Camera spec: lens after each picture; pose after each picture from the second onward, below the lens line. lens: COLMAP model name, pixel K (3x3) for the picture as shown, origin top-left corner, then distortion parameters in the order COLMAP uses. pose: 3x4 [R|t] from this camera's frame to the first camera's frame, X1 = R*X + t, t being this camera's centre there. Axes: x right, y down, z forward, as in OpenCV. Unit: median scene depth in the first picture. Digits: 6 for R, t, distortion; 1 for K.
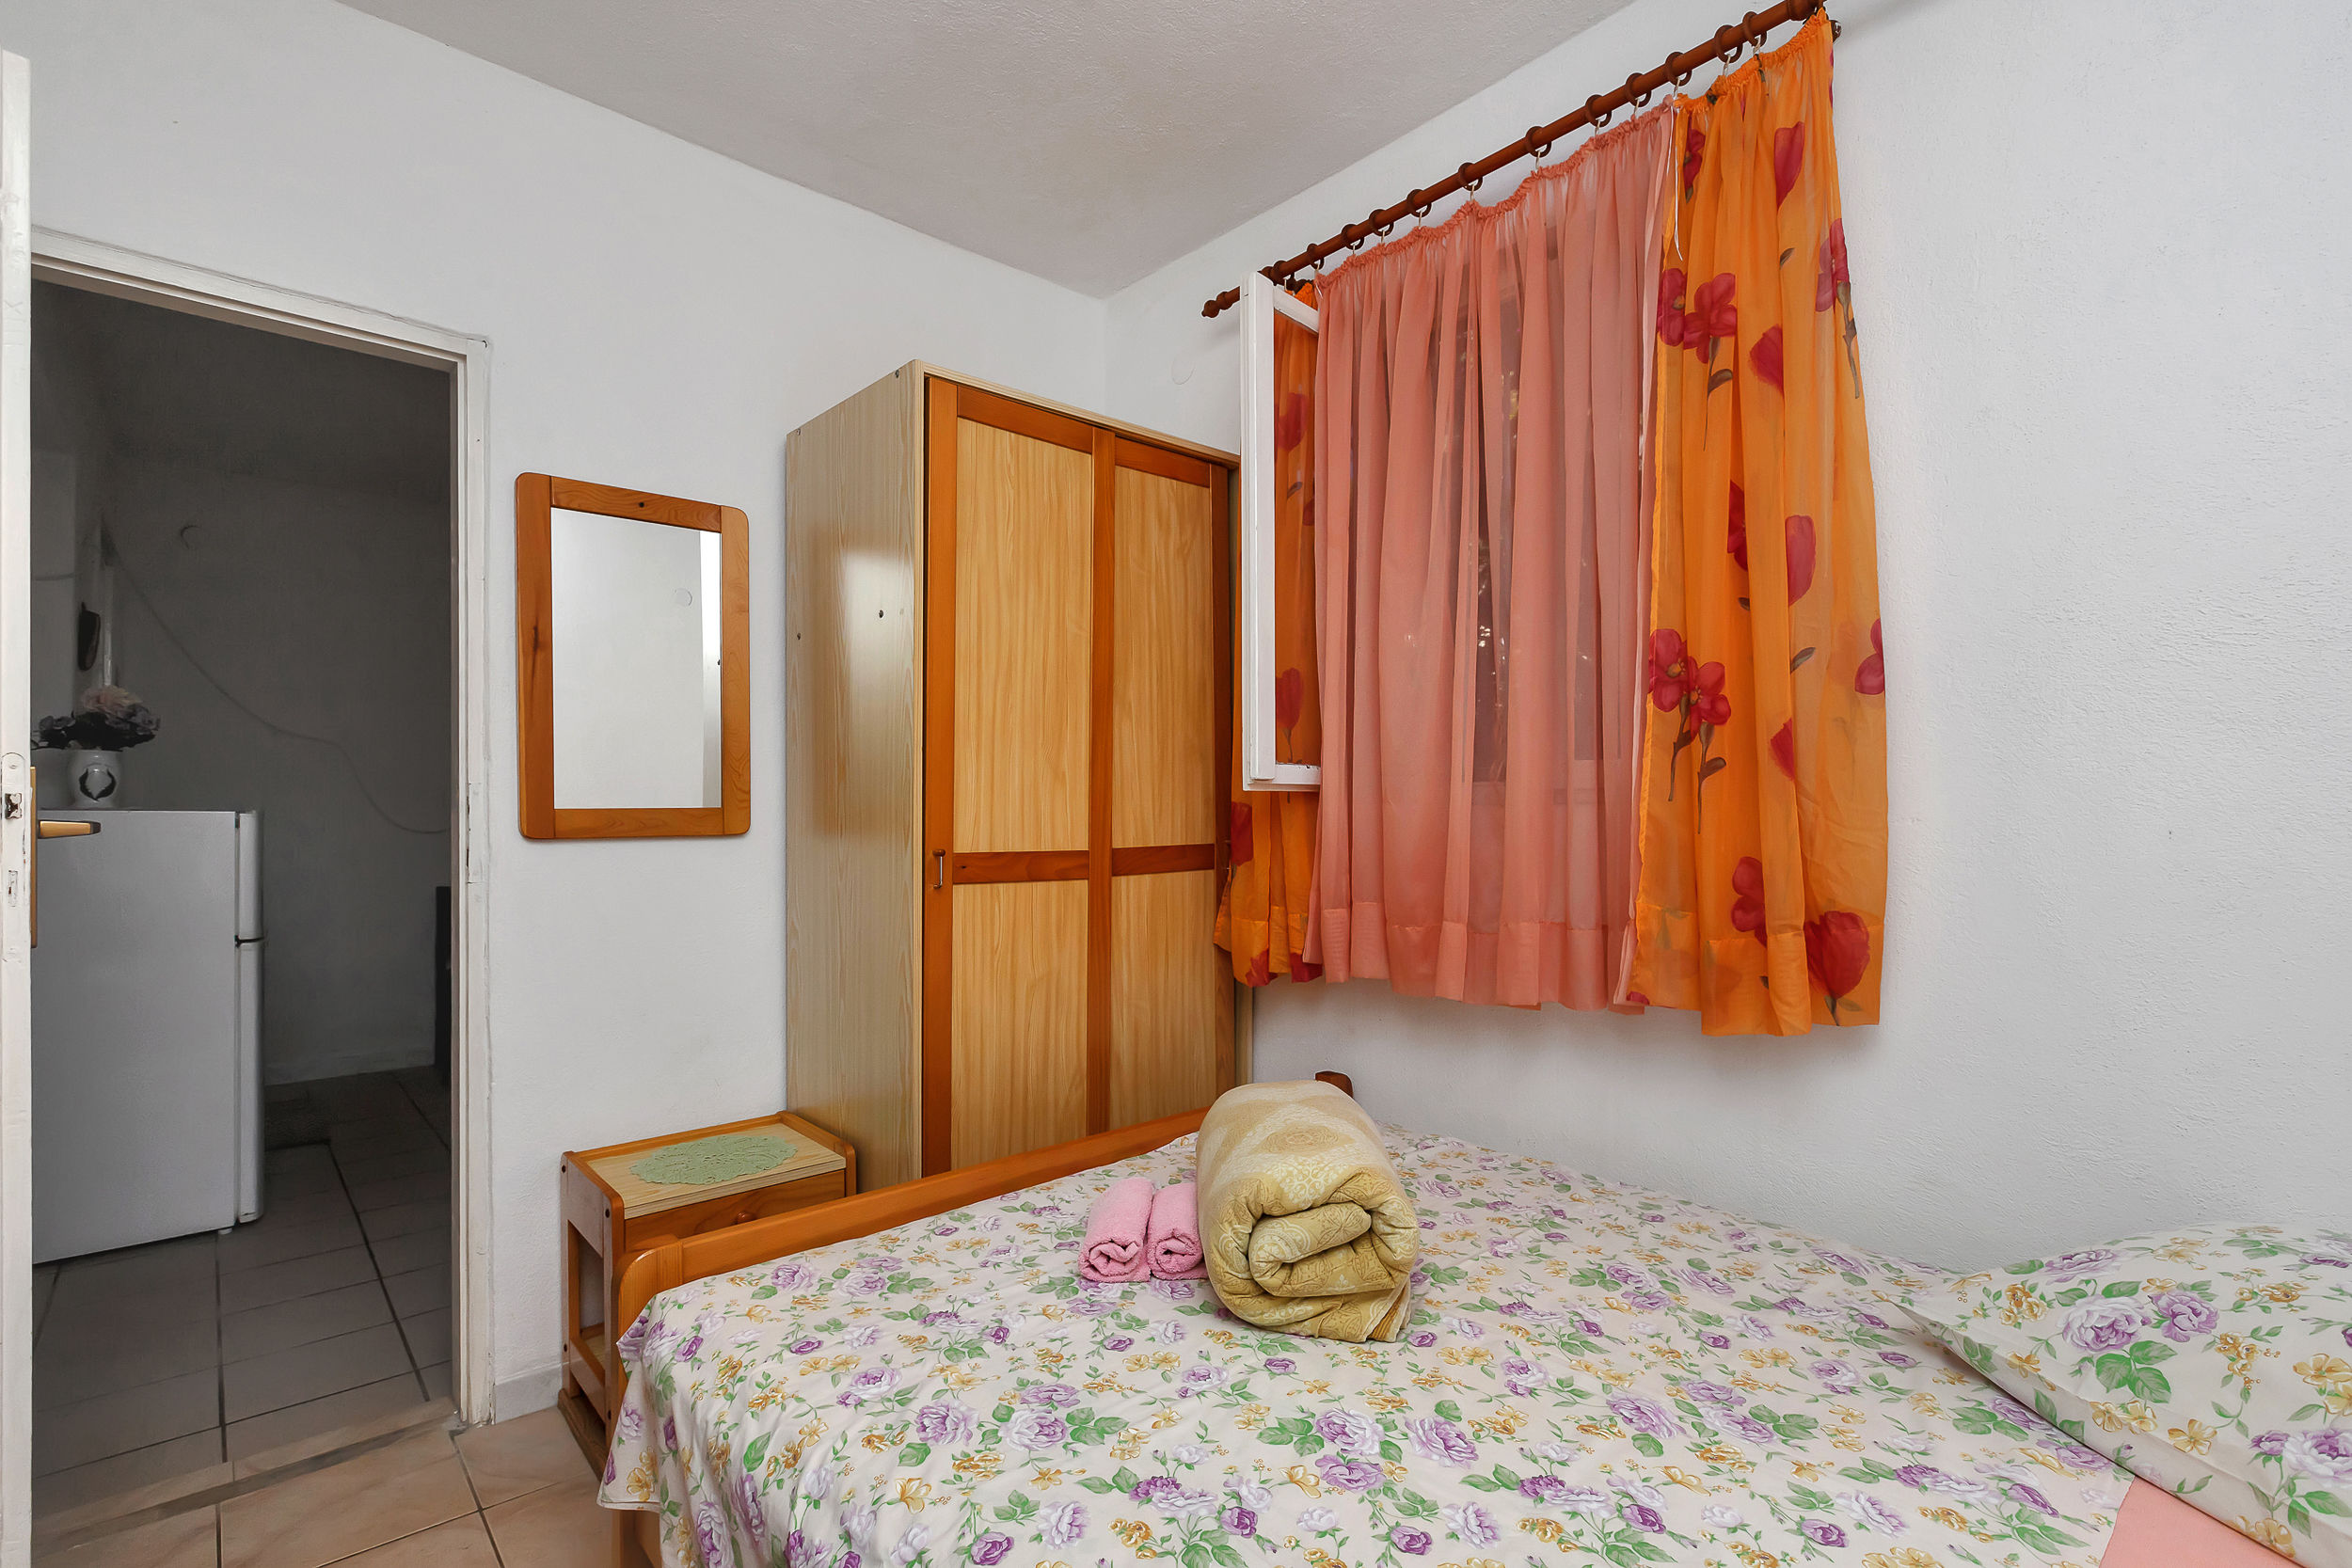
lens RADIAL K [[1085.7, 0, 1174.5], [0, 1085.7, 795.6], [0, 0, 1]] dist [-0.003081, -0.000163]
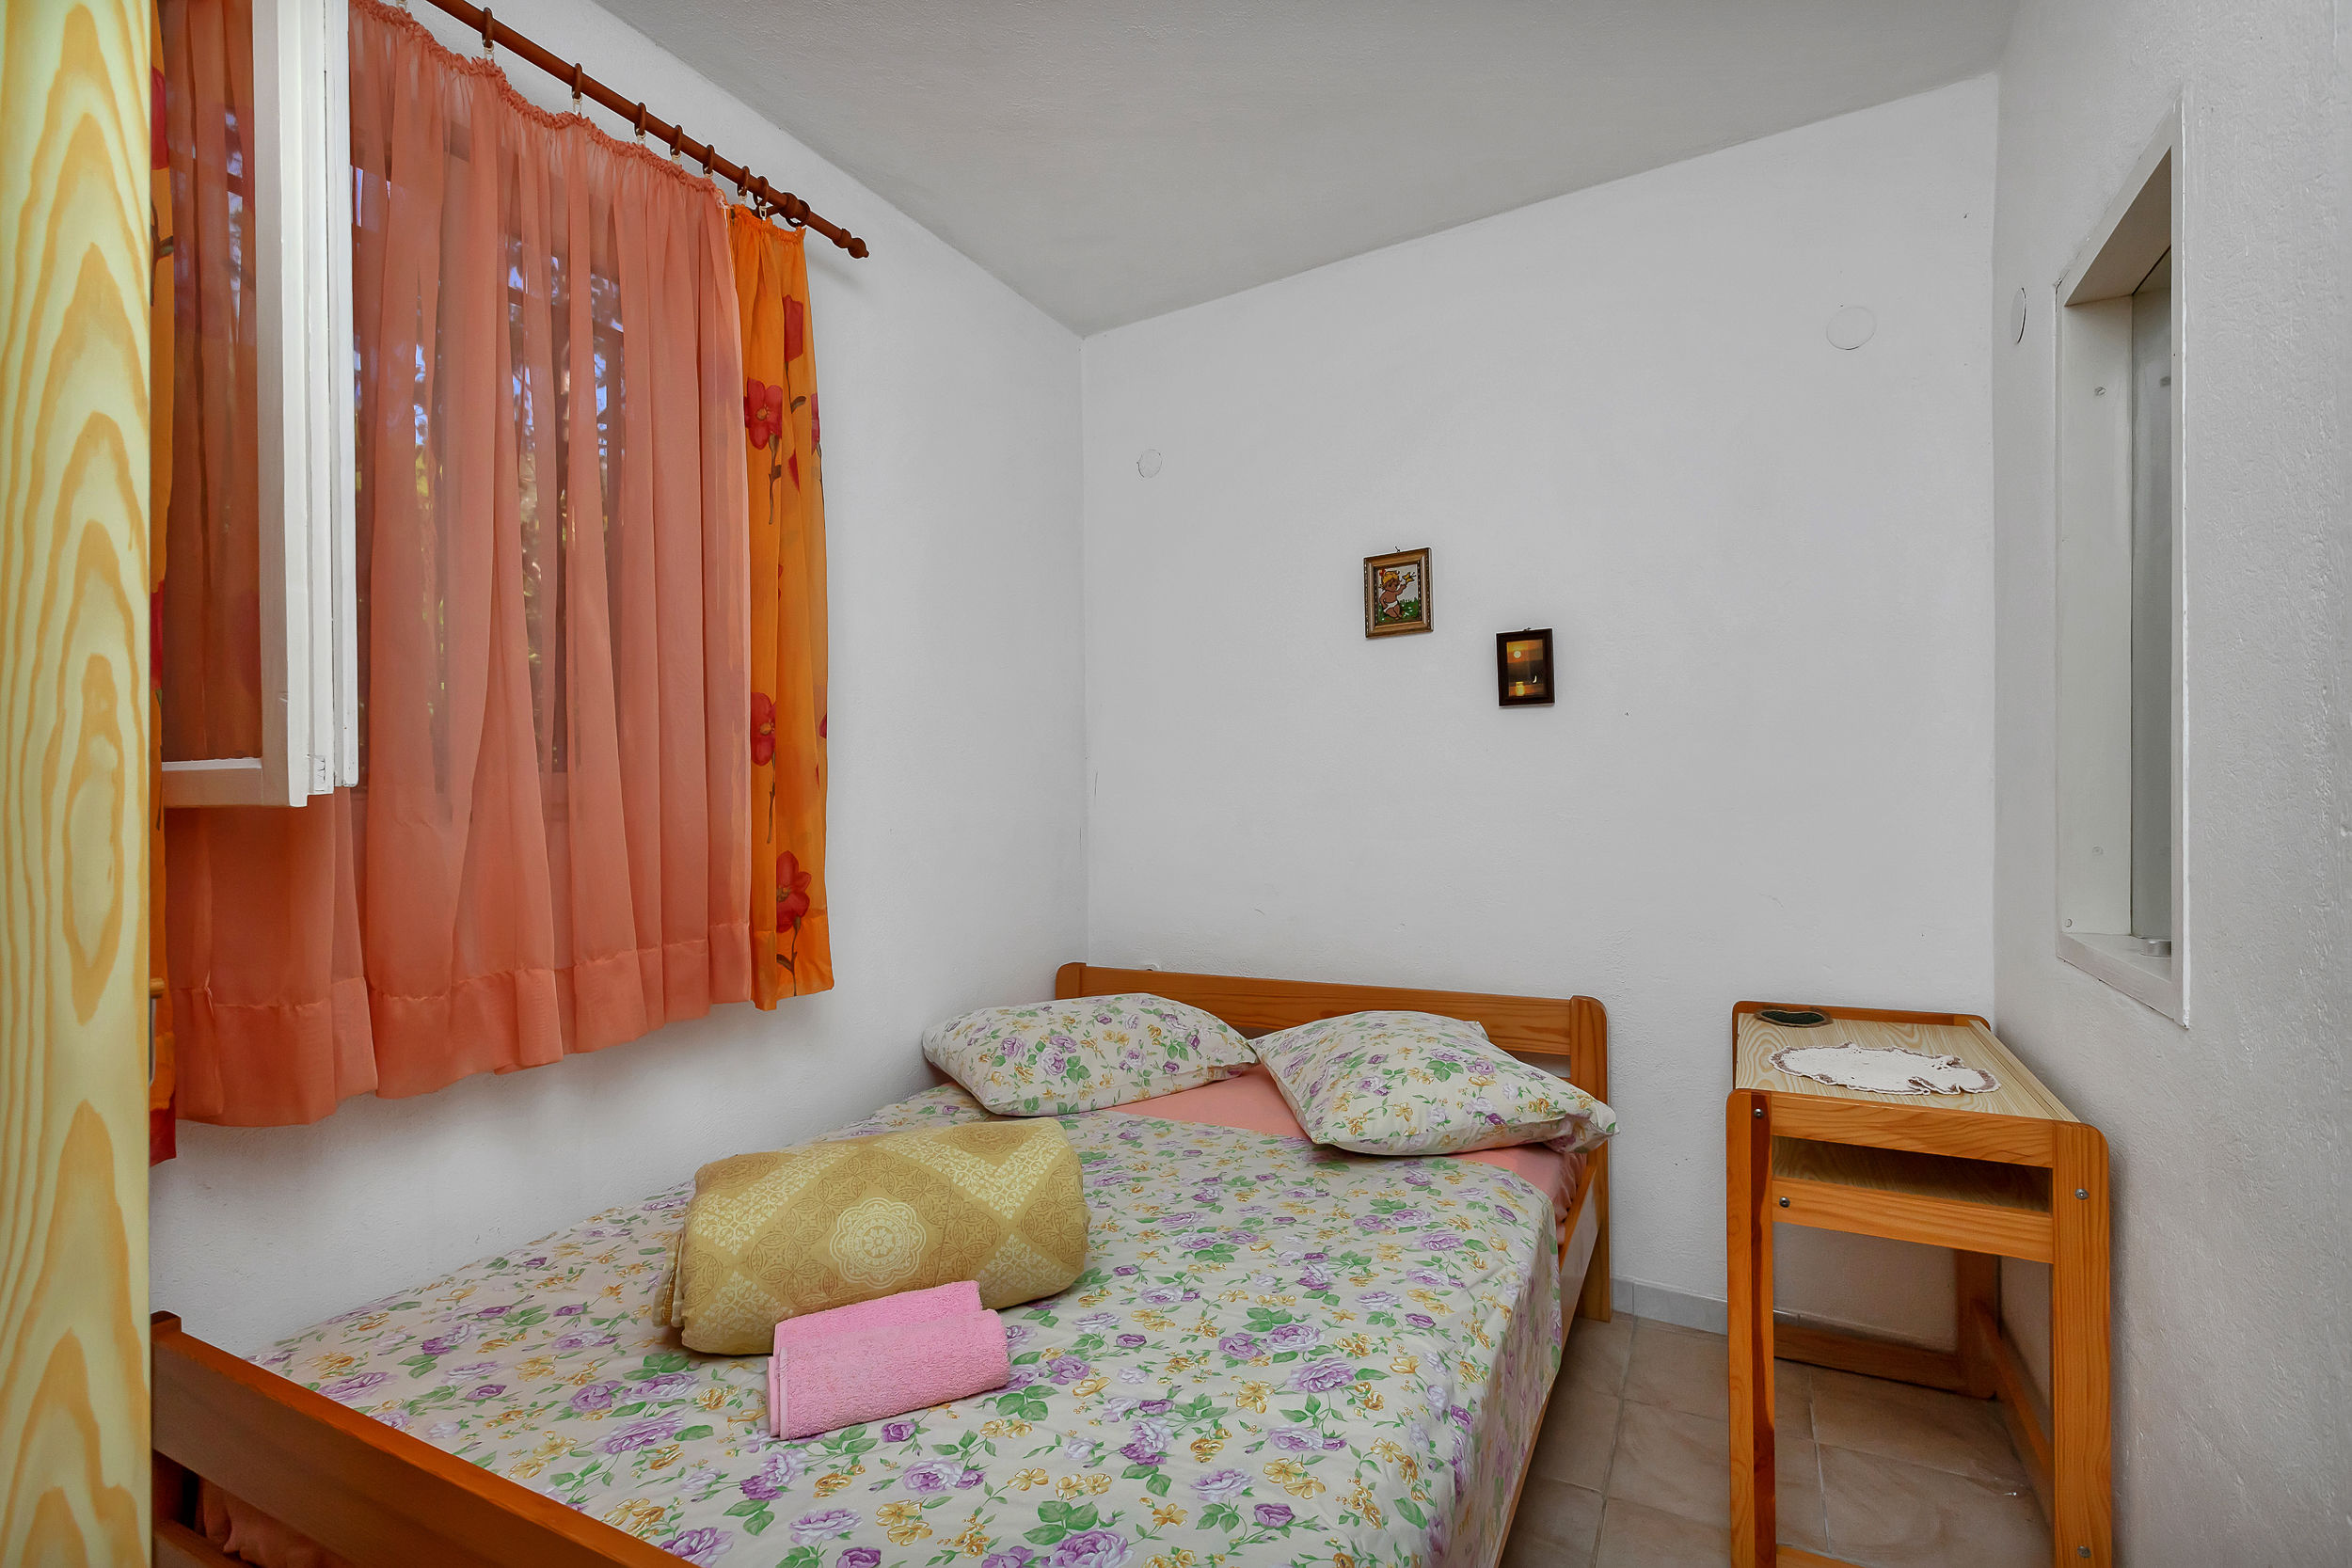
lens RADIAL K [[1085.7, 0, 1175.1], [0, 1085.7, 792.8], [0, 0, 1]] dist [-0.003081, -0.000163]
pose [[-0.345888, 0.017265, 0.938117, -1.164257], [0.025505, 0.999634, -0.008993, -0.002590], [-0.937929, 0.020816, -0.346202, 1.465219]]
